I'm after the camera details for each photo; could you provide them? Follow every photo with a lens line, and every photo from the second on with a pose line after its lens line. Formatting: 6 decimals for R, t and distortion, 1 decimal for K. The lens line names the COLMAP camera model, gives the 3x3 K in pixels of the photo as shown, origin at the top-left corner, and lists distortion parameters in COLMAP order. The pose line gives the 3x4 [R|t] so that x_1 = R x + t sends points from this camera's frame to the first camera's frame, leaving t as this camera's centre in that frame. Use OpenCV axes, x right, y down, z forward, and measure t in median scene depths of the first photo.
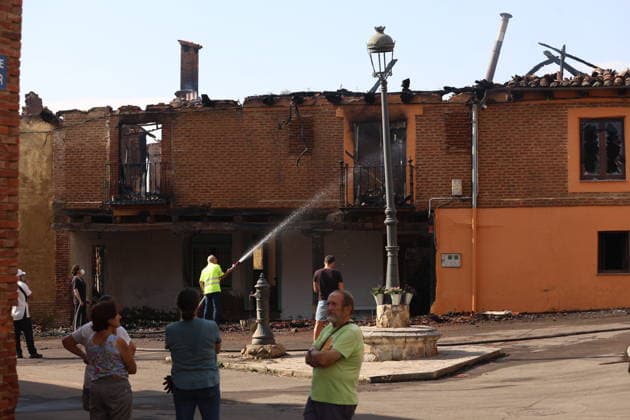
lens RADIAL K [[1128.5, 0, 315.0], [0, 1128.5, 210.0], [0, 0, 1]] dist [-0.336727, 0.083984]
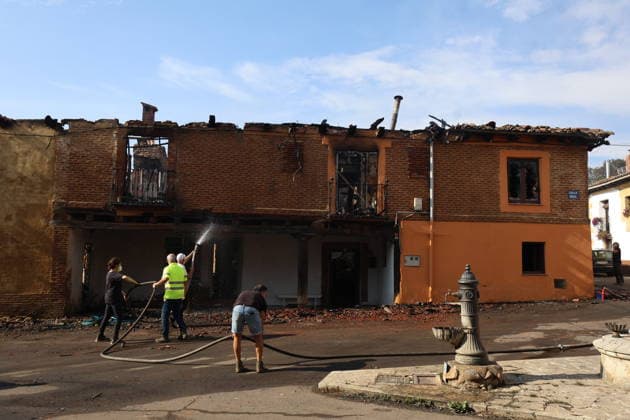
lens RADIAL K [[494.7, 0, 315.0], [0, 494.7, 210.0], [0, 0, 1]] dist [0.001942, -0.002032]
pose [[0.937620, 0.057243, 0.342917, -0.171220], [-0.032646, 0.996490, -0.077080, 0.032581], [-0.346126, 0.061077, 0.936198, 0.485305]]
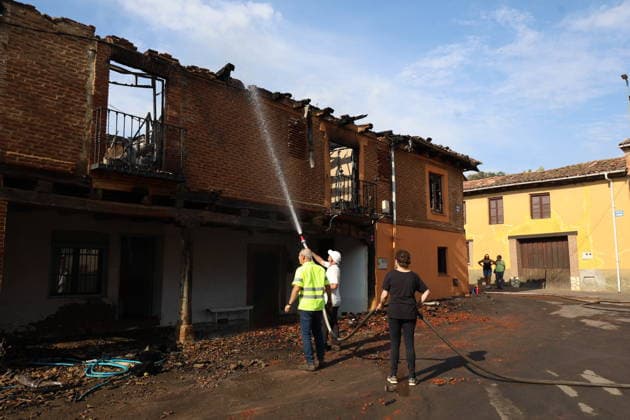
lens RADIAL K [[494.7, 0, 315.0], [0, 494.7, 210.0], [0, 0, 1]] dist [0.001942, -0.002032]
pose [[0.443959, 0.122833, 0.887588, -0.396357], [-0.022818, 0.991788, -0.125840, 0.054507], [-0.895757, 0.035615, 0.443116, 0.783280]]
